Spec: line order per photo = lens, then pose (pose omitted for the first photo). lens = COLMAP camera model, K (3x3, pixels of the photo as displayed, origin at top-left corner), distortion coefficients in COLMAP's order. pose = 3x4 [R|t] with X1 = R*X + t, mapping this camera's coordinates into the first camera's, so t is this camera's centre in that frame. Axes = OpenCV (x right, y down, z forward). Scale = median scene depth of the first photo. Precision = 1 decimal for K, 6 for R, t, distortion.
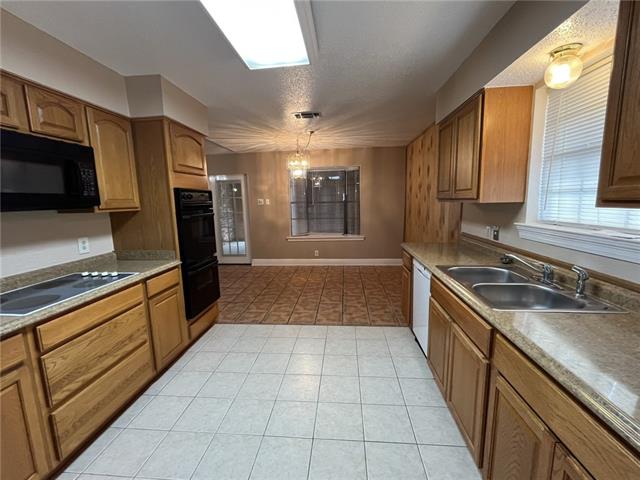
lens RADIAL K [[281.4, 0, 318.8], [0, 281.4, 241.7], [0, 0, 1]] dist [0.001792, -0.000044]
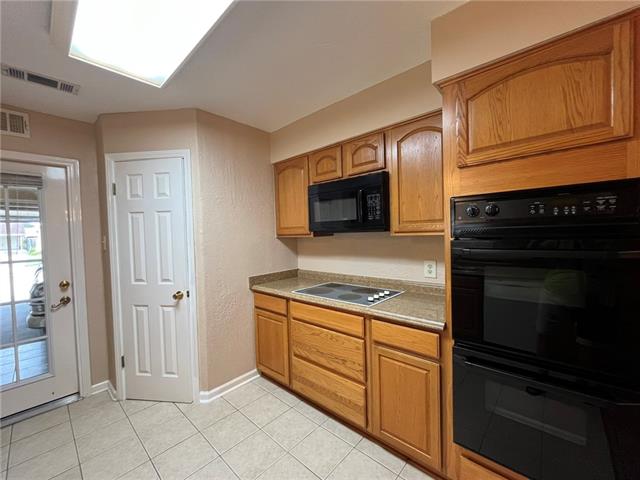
lens RADIAL K [[263.8, 0, 322.0], [0, 263.8, 241.4], [0, 0, 1]] dist [-0.001820, -0.001226]
pose [[-0.600087, 0.066244, -0.797187, 0.082134], [-0.075054, 0.987507, 0.138556, -0.172359], [0.796406, 0.142978, -0.587618, 1.207507]]
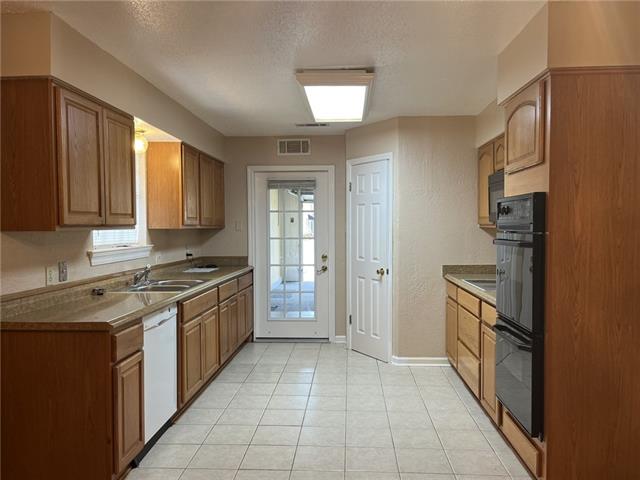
lens RADIAL K [[491.5, 0, 322.9], [0, 491.5, 241.2], [0, 0, 1]] dist [0.039779, -0.006111]
pose [[-0.998783, 0.029605, -0.039450, -0.011554], [0.022040, 0.983421, 0.179990, -0.343632], [0.044124, 0.178901, -0.982877, 2.385350]]
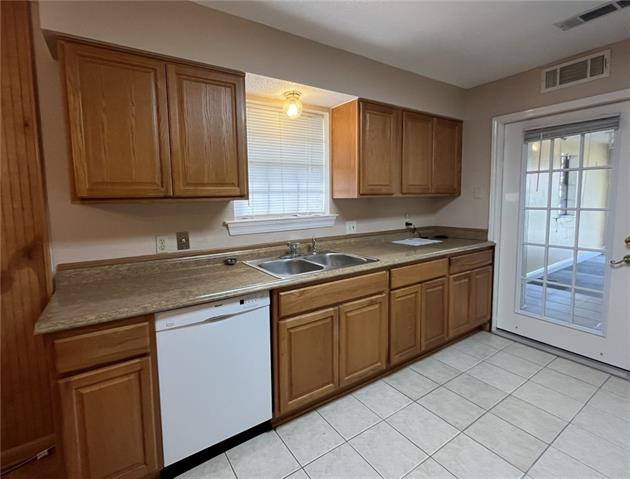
lens RADIAL K [[288.8, 0, 278.5], [0, 288.8, 222.8], [0, 0, 1]] dist [-0.004732, -0.001767]
pose [[-0.585311, -0.031848, 0.810183, -0.198267], [0.154017, 0.976668, 0.149661, -0.165117], [-0.796046, 0.212380, -0.566749, 1.269398]]
